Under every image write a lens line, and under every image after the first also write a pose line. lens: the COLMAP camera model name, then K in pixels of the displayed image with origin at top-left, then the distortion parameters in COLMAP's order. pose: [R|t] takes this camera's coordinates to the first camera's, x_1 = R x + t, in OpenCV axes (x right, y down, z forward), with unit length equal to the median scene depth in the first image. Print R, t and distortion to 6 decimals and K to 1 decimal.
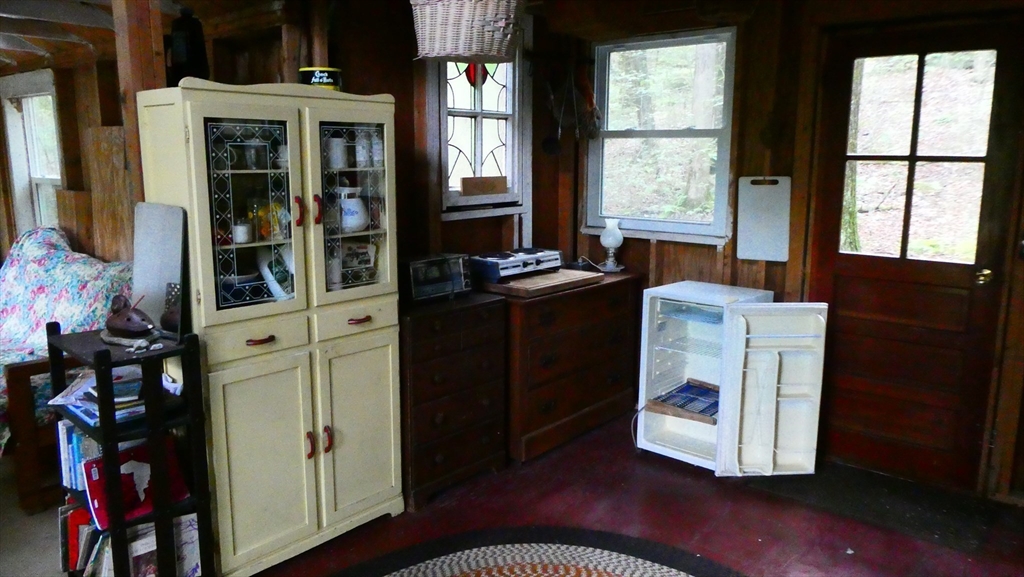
lens RADIAL K [[735.8, 0, 514.7], [0, 735.8, 289.1], [0, 0, 1]] dist [-0.005181, -0.009870]
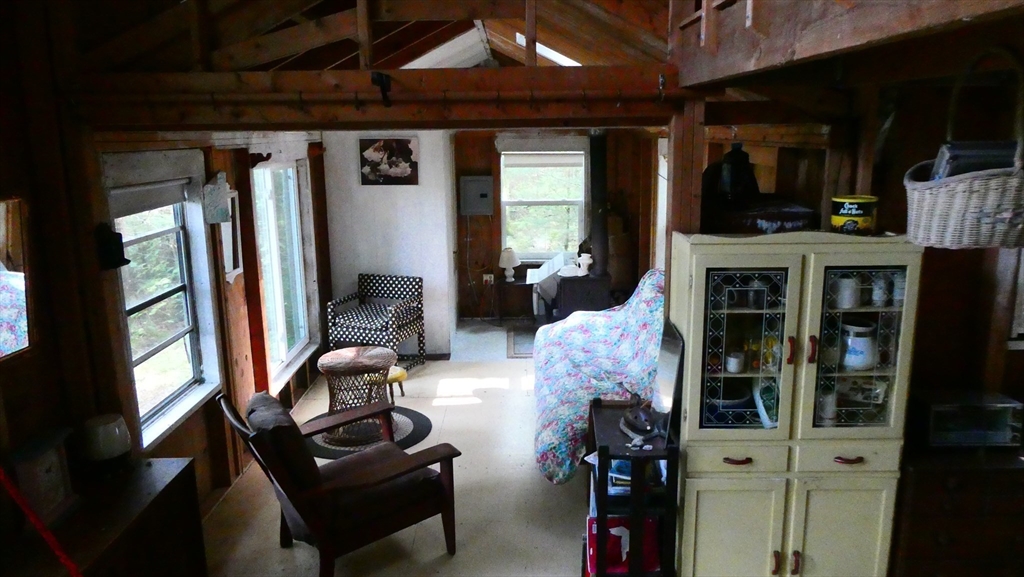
lens RADIAL K [[735.8, 0, 513.6], [0, 735.8, 287.8], [0, 0, 1]] dist [-0.005181, -0.009870]
pose [[0.645546, 0.150732, -0.748699, 0.211531], [-0.123151, 0.988046, 0.092735, -0.234188], [0.753727, 0.032339, 0.656391, 0.019180]]
